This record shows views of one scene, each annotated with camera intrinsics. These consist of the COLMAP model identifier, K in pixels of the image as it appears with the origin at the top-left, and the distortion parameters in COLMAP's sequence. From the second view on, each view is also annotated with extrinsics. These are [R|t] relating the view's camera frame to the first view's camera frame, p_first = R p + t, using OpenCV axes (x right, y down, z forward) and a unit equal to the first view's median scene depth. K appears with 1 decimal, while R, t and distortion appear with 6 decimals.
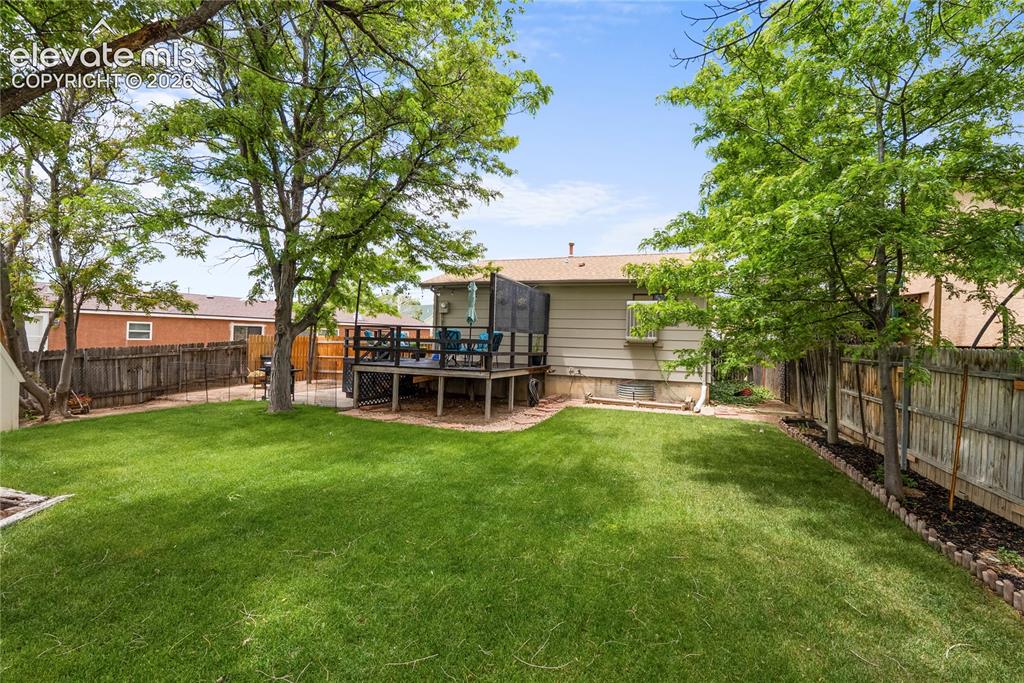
lens RADIAL K [[455.3, 0, 499.6], [0, 455.3, 338.8], [0, 0, 1]] dist [-0.009228, -0.001996]
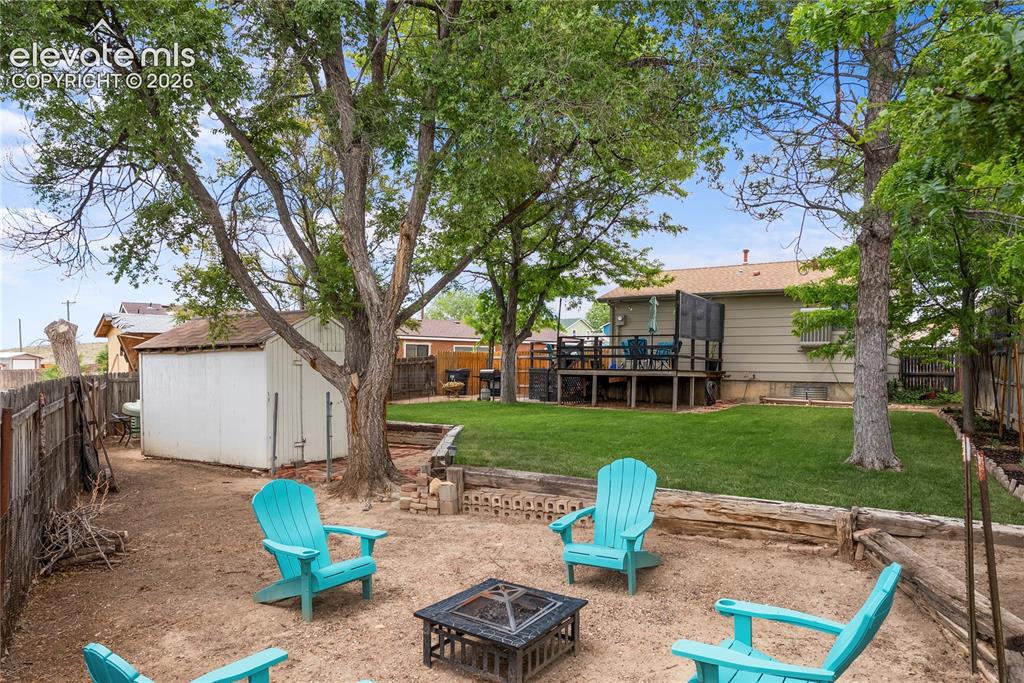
lens RADIAL K [[600.9, 0, 526.7], [0, 600.9, 380.4], [0, 0, 1]] dist [0.000124, -0.000813]
pose [[0.980634, -0.011058, -0.195536, -0.073763], [0.016618, 0.999502, 0.026817, 0.035603], [0.195142, -0.029547, 0.980330, -0.495105]]
